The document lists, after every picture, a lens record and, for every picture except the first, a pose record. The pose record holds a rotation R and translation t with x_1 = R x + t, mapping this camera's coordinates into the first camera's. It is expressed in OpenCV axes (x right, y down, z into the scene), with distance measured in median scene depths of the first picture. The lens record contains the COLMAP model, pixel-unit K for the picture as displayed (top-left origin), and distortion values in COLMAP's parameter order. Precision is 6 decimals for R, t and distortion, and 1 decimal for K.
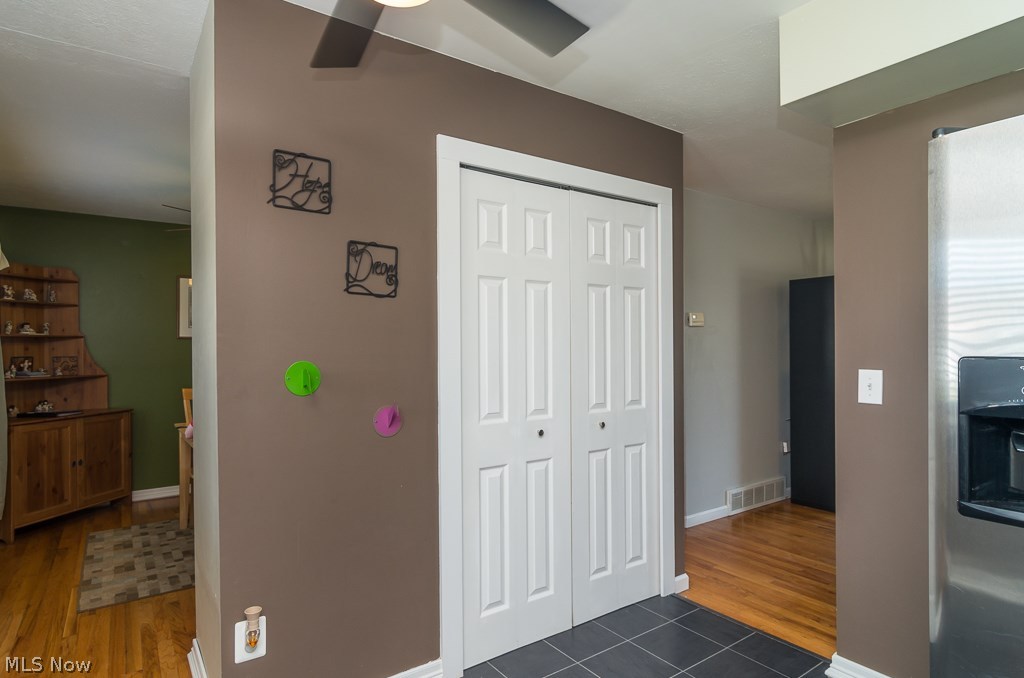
lens RADIAL K [[552.5, 0, 514.1], [0, 552.5, 345.2], [0, 0, 1]] dist [0.003961, 0.000924]
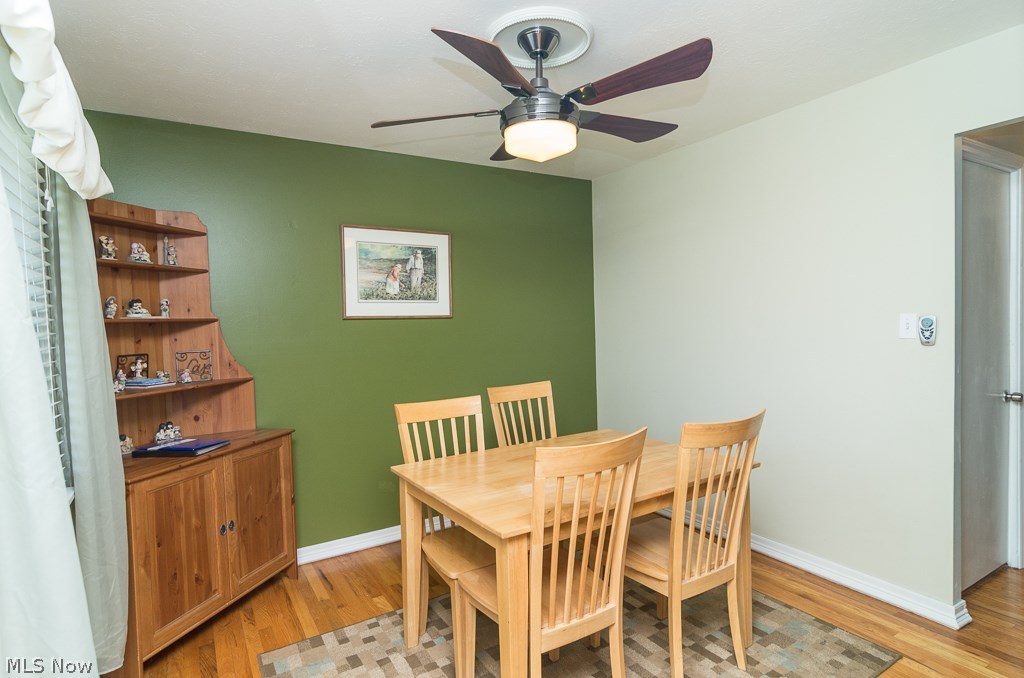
lens RADIAL K [[532.5, 0, 512.0], [0, 532.5, 339.0], [0, 0, 1]] dist [0.001370, 0.000272]
pose [[0.997537, -0.019966, -0.067245, -0.423284], [0.022413, 0.999107, 0.035827, -0.008227], [0.066470, -0.037246, 0.997093, 0.434707]]
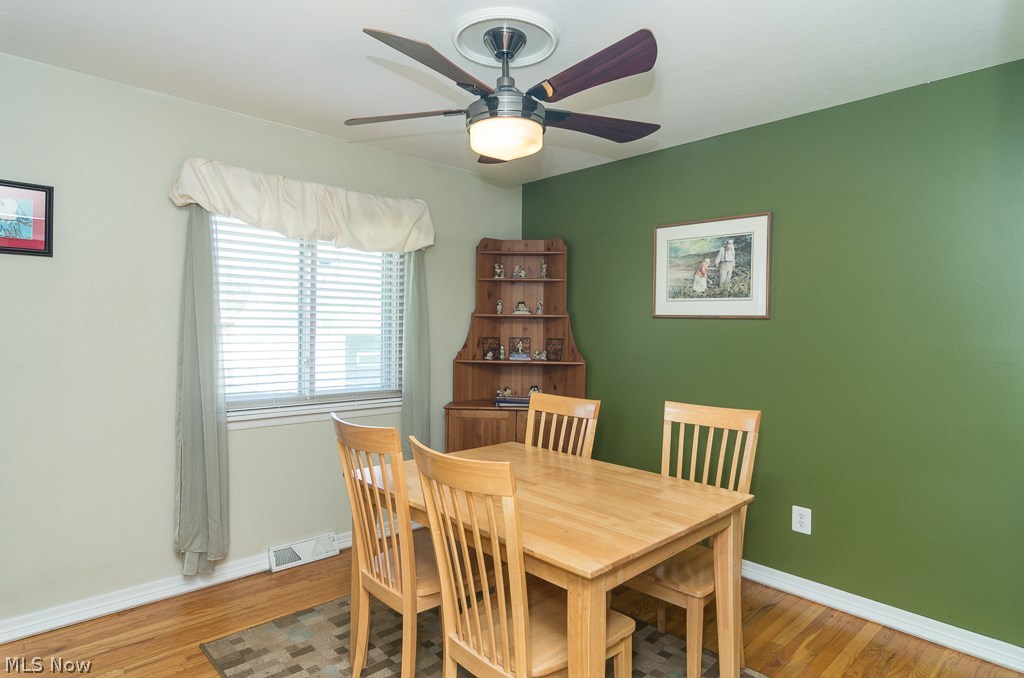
lens RADIAL K [[580.9, 0, 512.3], [0, 580.9, 321.9], [0, 0, 1]] dist [0.002370, 0.000436]
pose [[0.142442, 0.006797, -0.989780, 0.096365], [-0.006840, 0.999959, 0.005882, -0.011756], [0.989780, 0.005932, 0.142482, 0.841791]]
